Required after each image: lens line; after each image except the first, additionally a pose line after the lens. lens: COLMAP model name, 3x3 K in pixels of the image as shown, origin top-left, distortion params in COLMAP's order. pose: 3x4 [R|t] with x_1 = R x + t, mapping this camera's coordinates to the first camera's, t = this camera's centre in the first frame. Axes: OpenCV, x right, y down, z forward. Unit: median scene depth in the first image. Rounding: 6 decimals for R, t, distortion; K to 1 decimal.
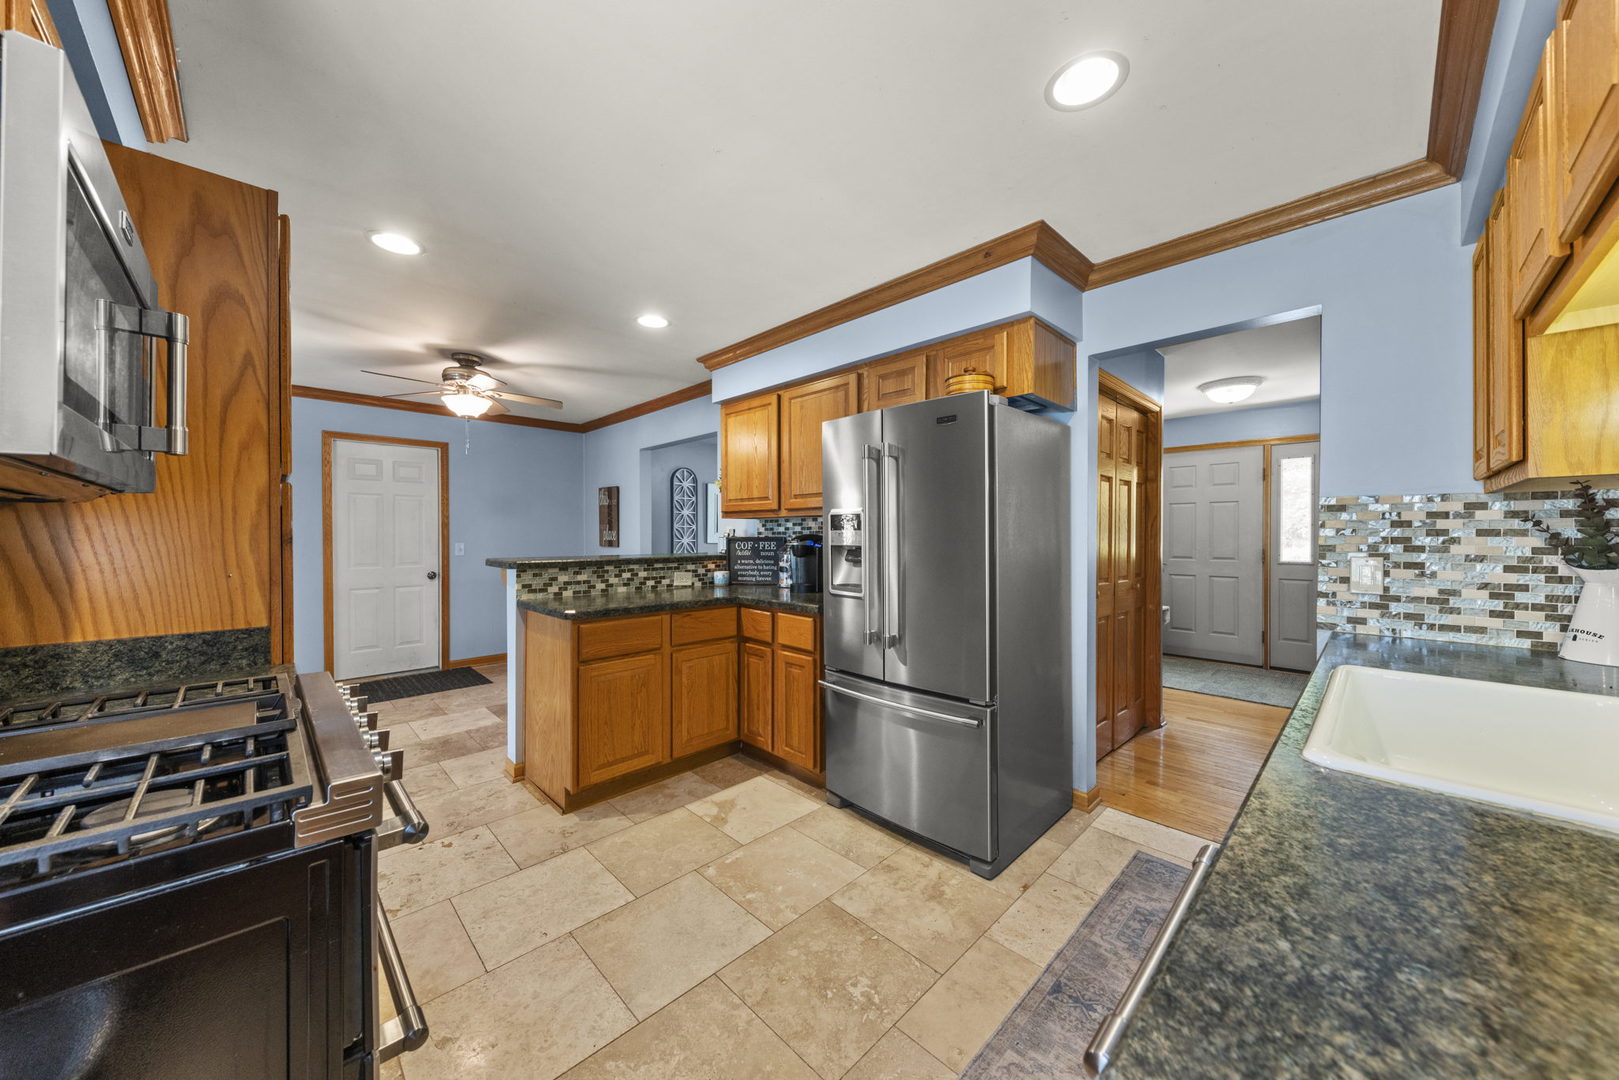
lens RADIAL K [[558.7, 0, 806.7], [0, 558.7, 536.9], [0, 0, 1]] dist [0.010358, -0.000651]
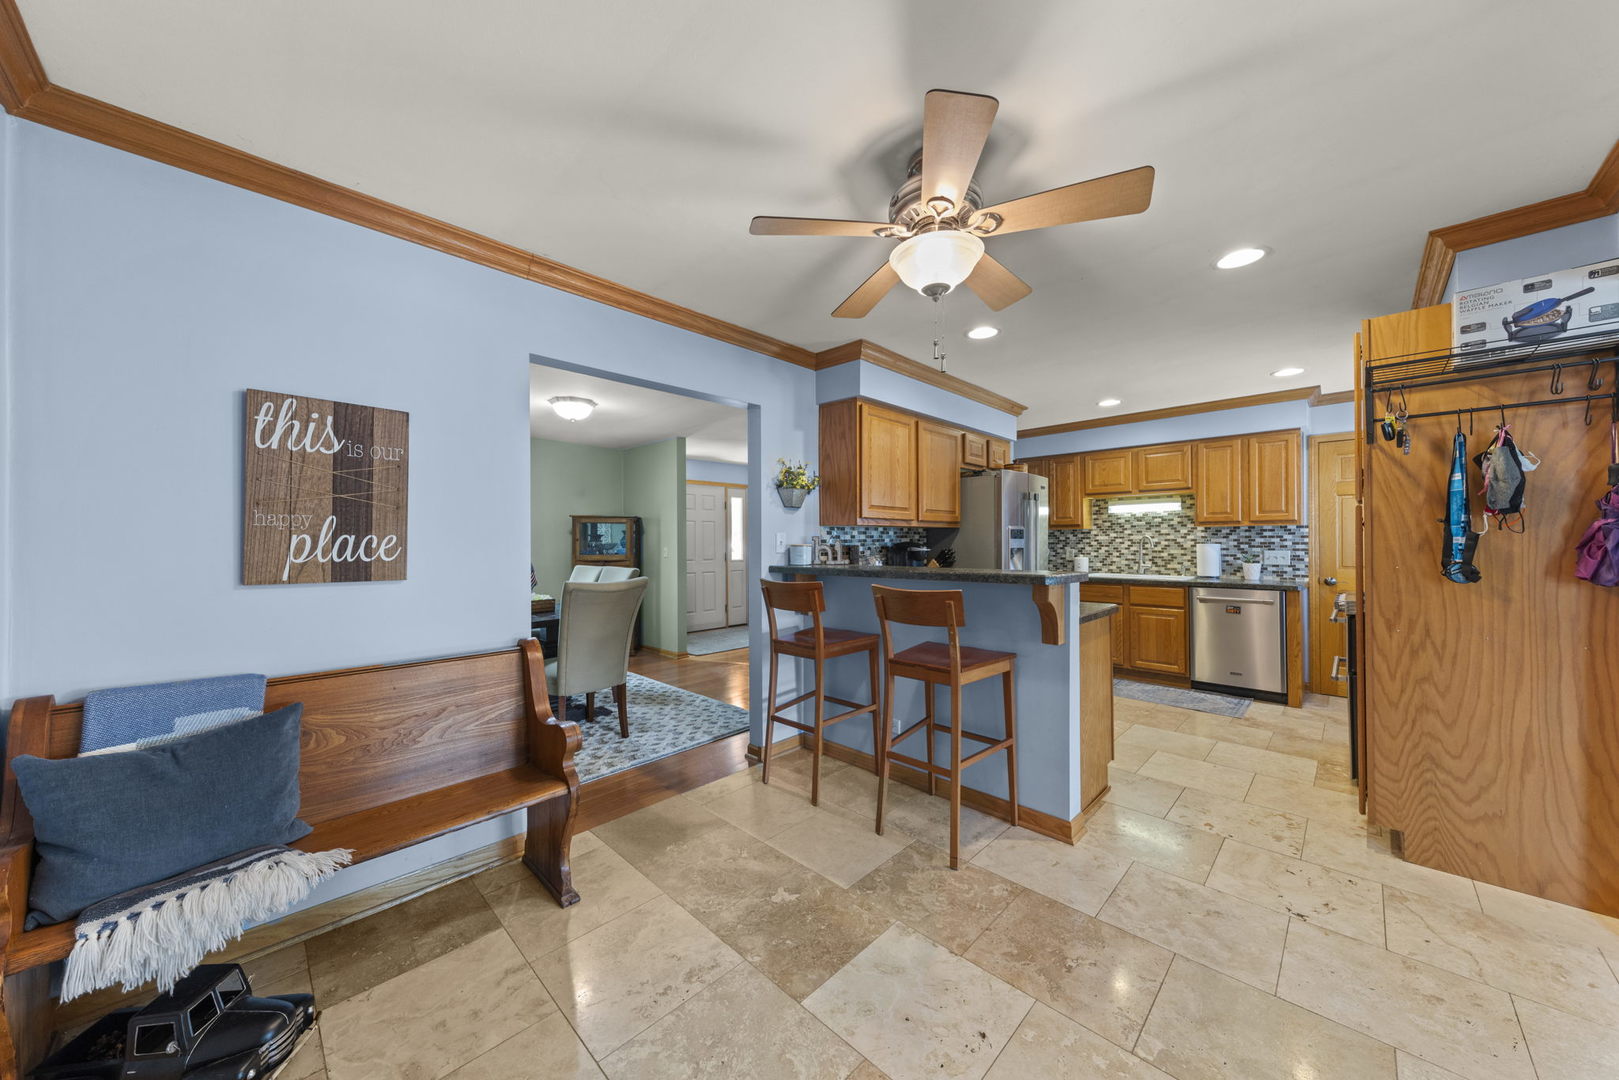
lens RADIAL K [[558.7, 0, 806.2], [0, 558.7, 540.0], [0, 0, 1]] dist [0.010358, -0.000651]
pose [[-0.026877, 0.006356, 0.999619, -1.606324], [0.008586, 0.999944, -0.006127, -0.005055], [-0.999602, 0.008418, -0.026931, 1.695285]]
